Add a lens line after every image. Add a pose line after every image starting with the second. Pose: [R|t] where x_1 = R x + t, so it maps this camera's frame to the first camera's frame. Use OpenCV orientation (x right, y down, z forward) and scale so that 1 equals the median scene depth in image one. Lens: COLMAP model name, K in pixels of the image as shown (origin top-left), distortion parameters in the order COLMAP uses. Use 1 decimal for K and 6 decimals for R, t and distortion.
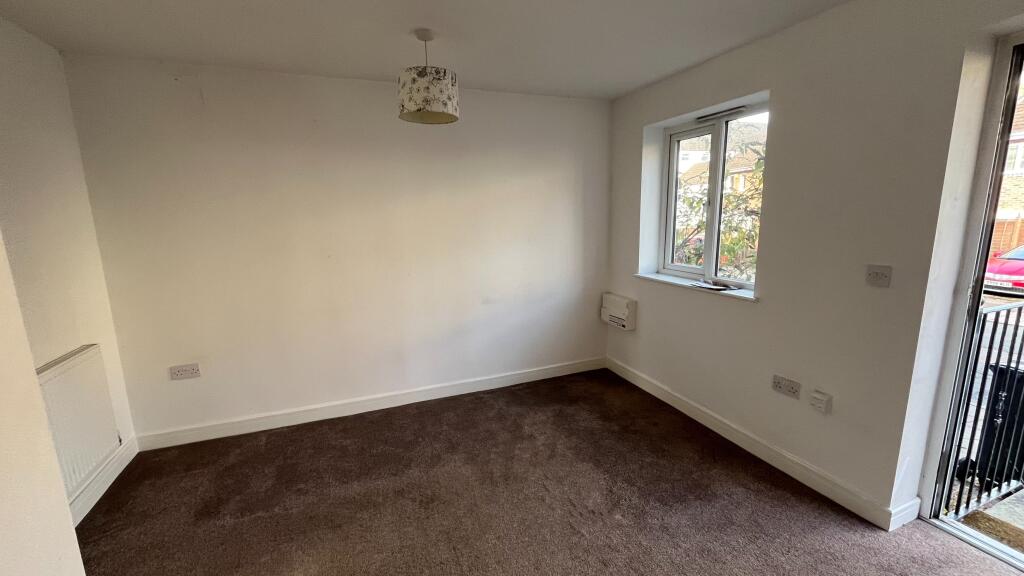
lens RADIAL K [[414.8, 0, 514.6], [0, 414.8, 289.7], [0, 0, 1]] dist [-0.008178, 0.000259]
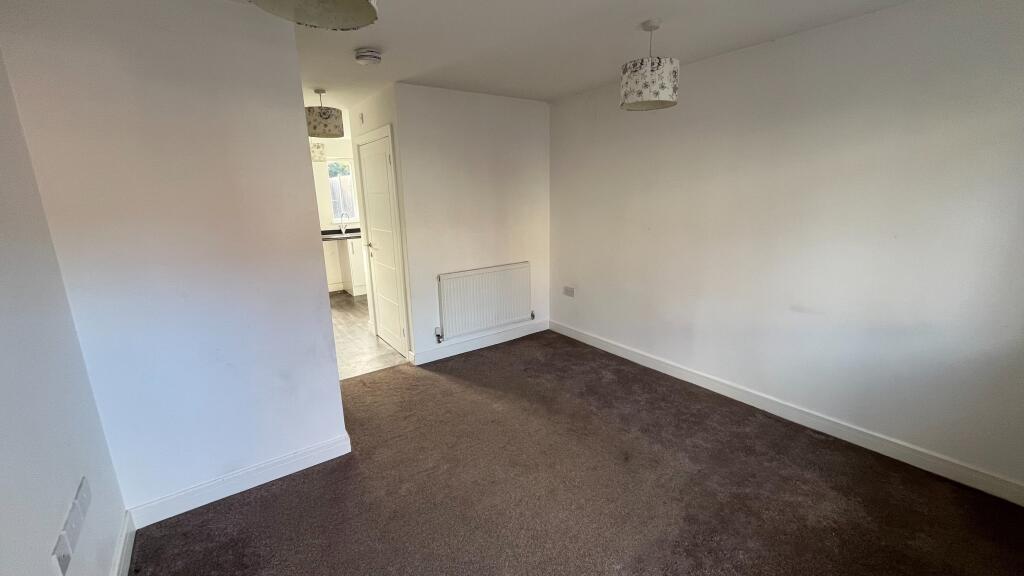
lens RADIAL K [[414.8, 0, 510.3], [0, 414.8, 293.9], [0, 0, 1]] dist [-0.008178, 0.000259]
pose [[0.233893, 0.242953, -0.941418, 0.630860], [-0.159755, 0.964719, 0.209276, -0.088870], [0.959048, 0.101448, 0.264454, 0.330392]]
